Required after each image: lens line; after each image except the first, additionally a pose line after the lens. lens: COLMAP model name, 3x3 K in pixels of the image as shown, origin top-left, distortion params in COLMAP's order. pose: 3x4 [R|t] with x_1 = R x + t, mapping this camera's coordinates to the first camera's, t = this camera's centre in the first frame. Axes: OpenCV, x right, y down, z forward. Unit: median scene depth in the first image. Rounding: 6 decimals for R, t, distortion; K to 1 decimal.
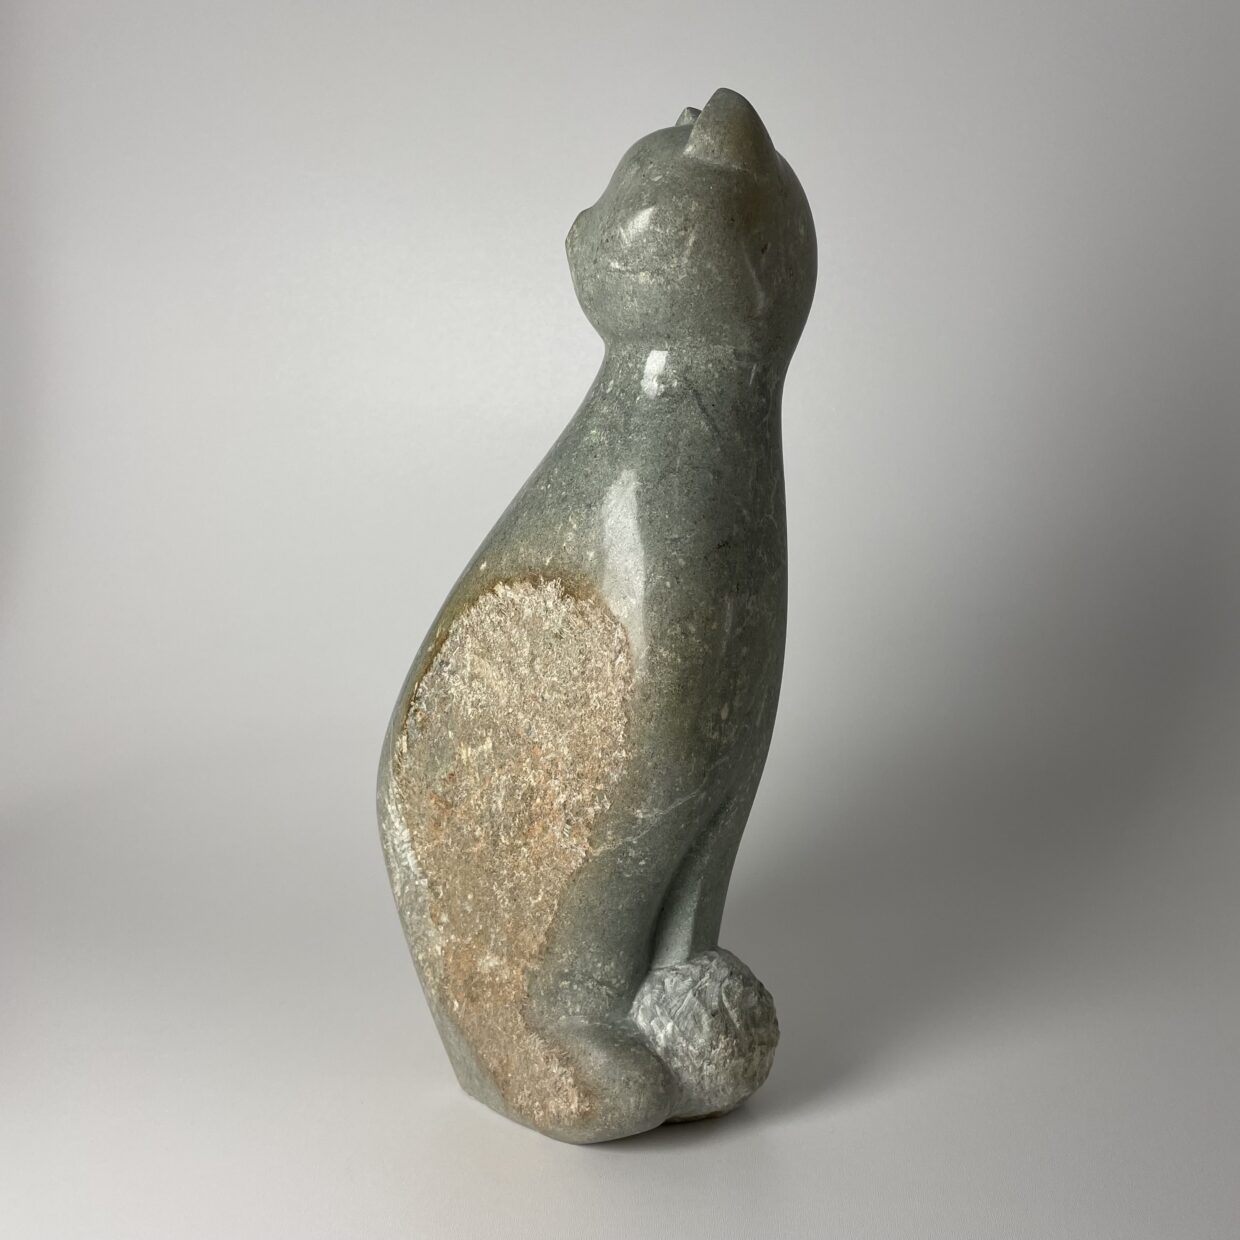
lens RADIAL K [[1276.2, 0, 631.5], [0, 1276.2, 625.3], [0, 0, 1]] dist [0.089866, 0.000000]
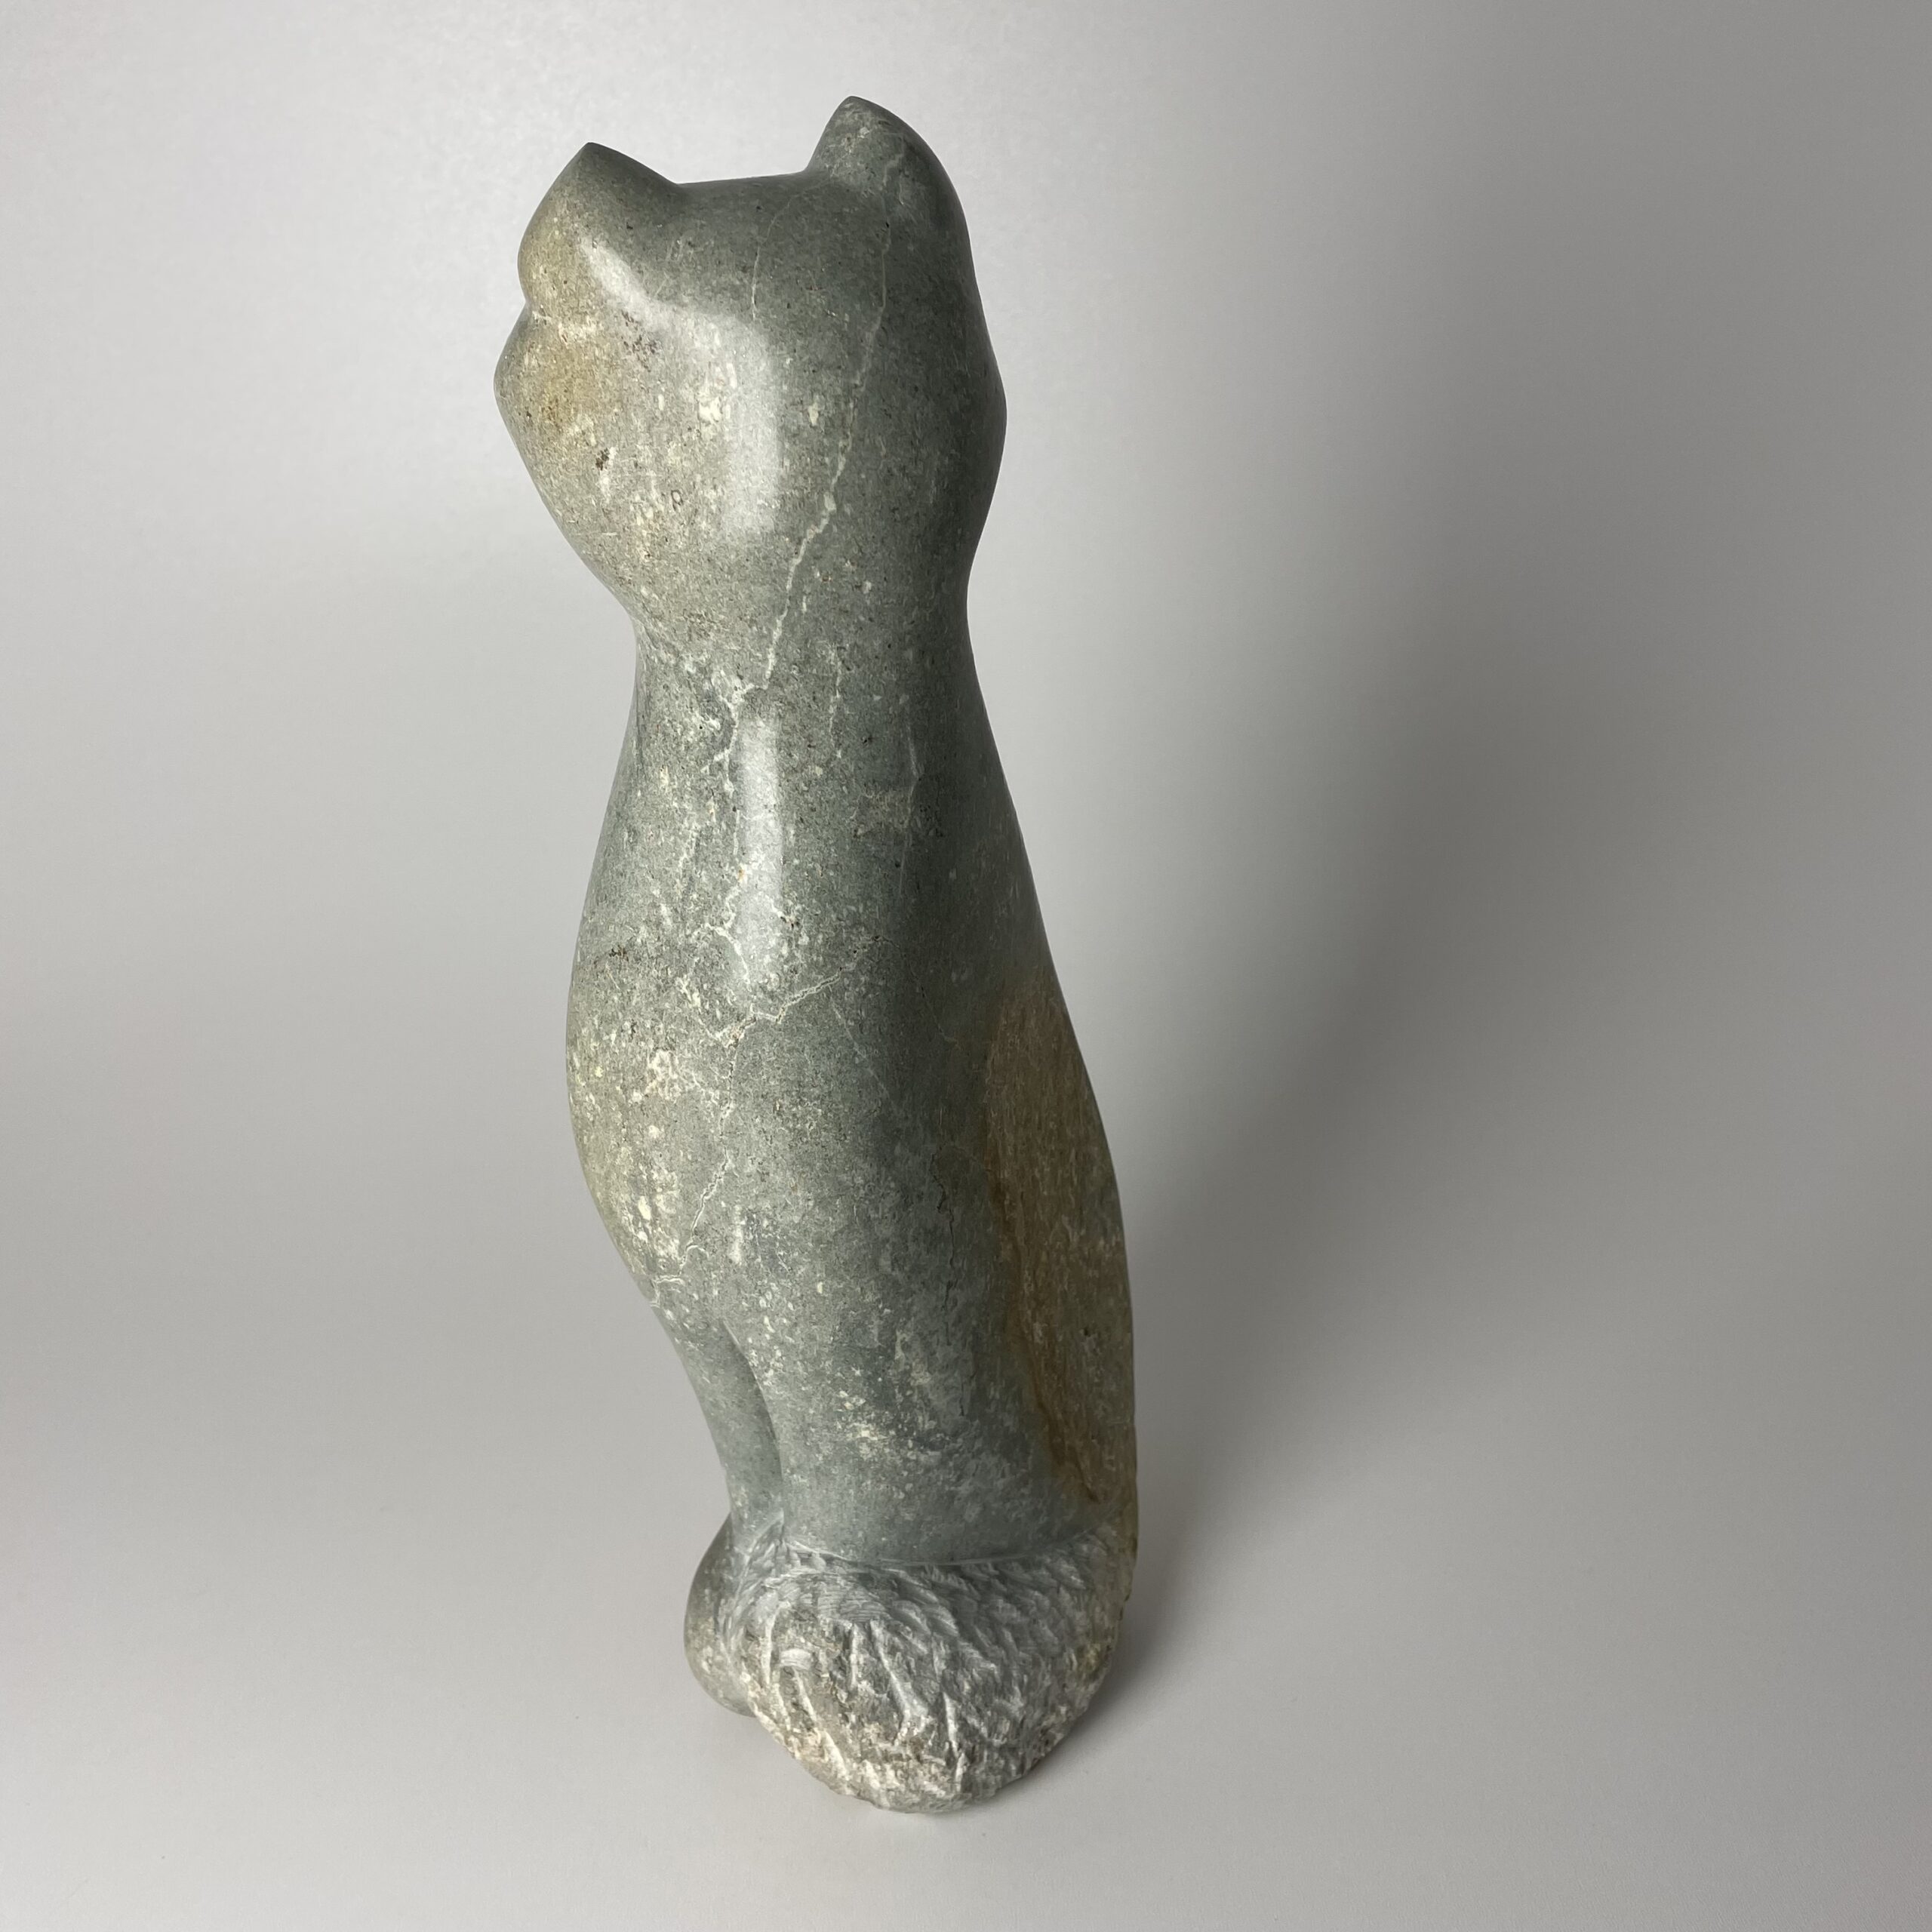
lens RADIAL K [[1988.5, 0, 972.0], [0, 1988.5, 962.6], [0, 0, 1]] dist [0.089866, 0.000000]
pose [[0.245344, 0.348576, -0.904600, 0.920970], [-0.087917, 0.937275, 0.337322, -0.373094], [0.965441, -0.003230, 0.260600, 0.887808]]
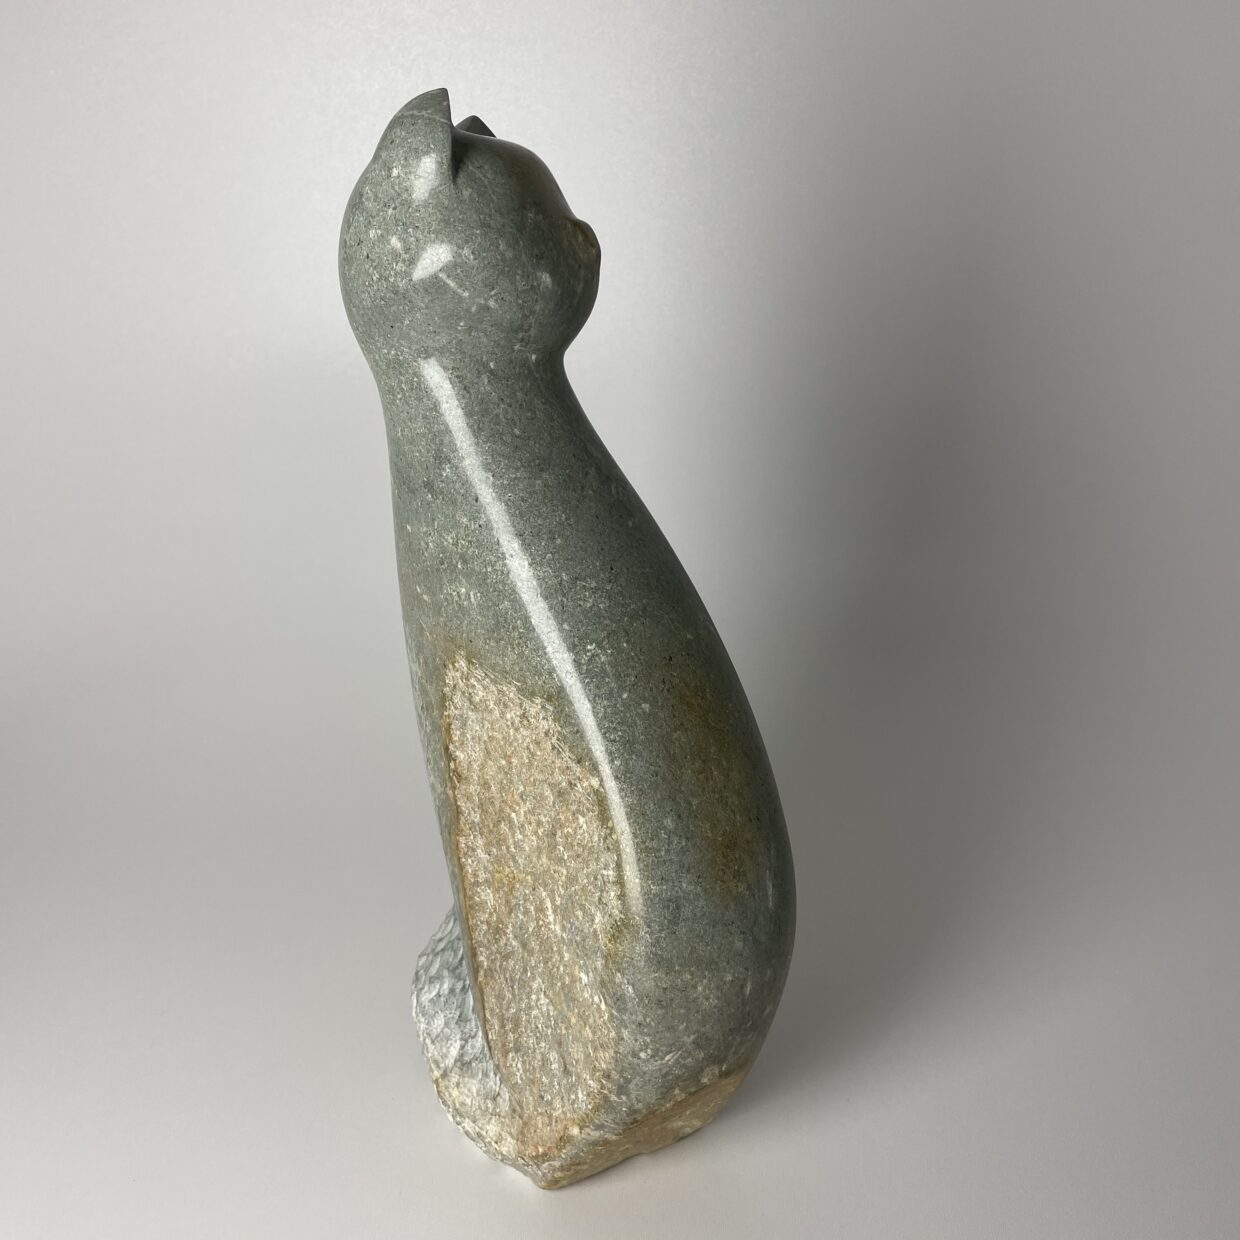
lens RADIAL K [[1276.2, 0, 623.6], [0, 1276.2, 617.9], [0, 0, 1]] dist [0.089866, 0.000000]
pose [[-0.963298, -0.079787, 0.256304, -0.346802], [0.047750, 0.888647, 0.456098, -0.501239], [-0.264154, 0.451597, -0.852222, 1.973770]]
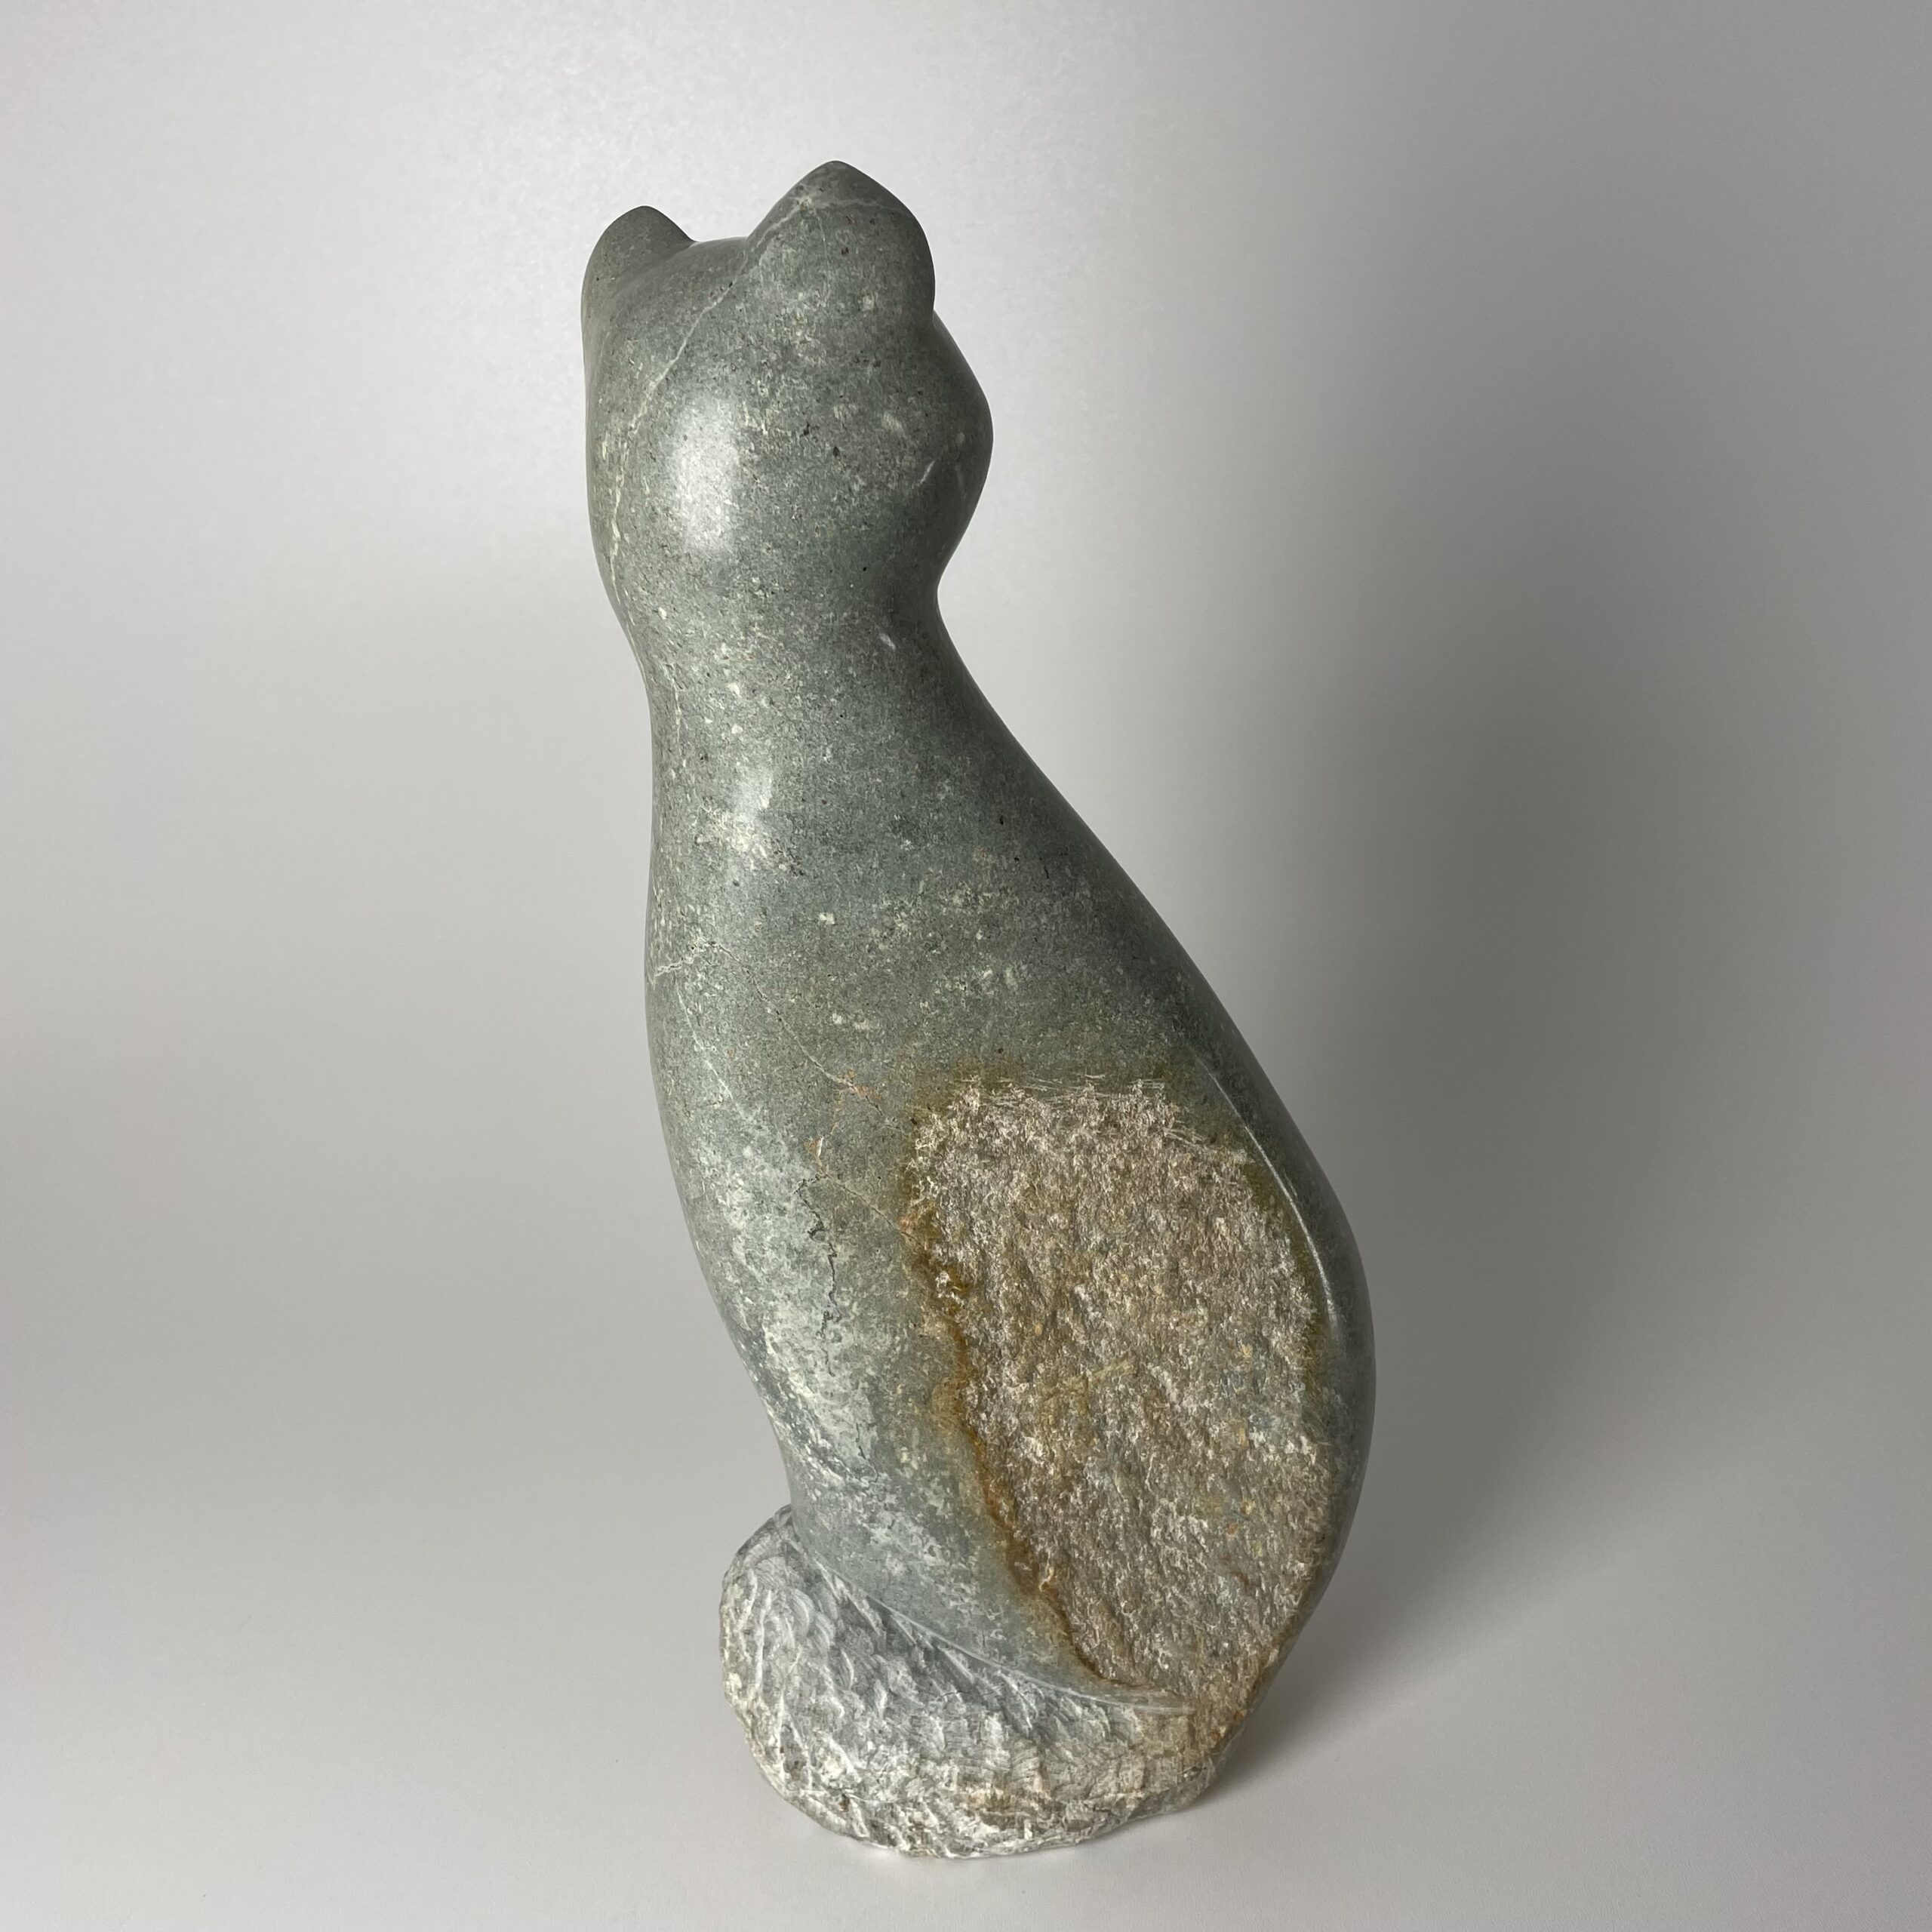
lens RADIAL K [[1988.5, 0, 963.4], [0, 1988.5, 978.8], [0, 0, 1]] dist [0.089866, 0.000000]
pose [[-0.693504, 0.255299, -0.673702, 0.674114], [-0.076350, 0.903800, 0.421089, -0.472800], [0.716396, 0.343464, -0.607297, 1.725644]]
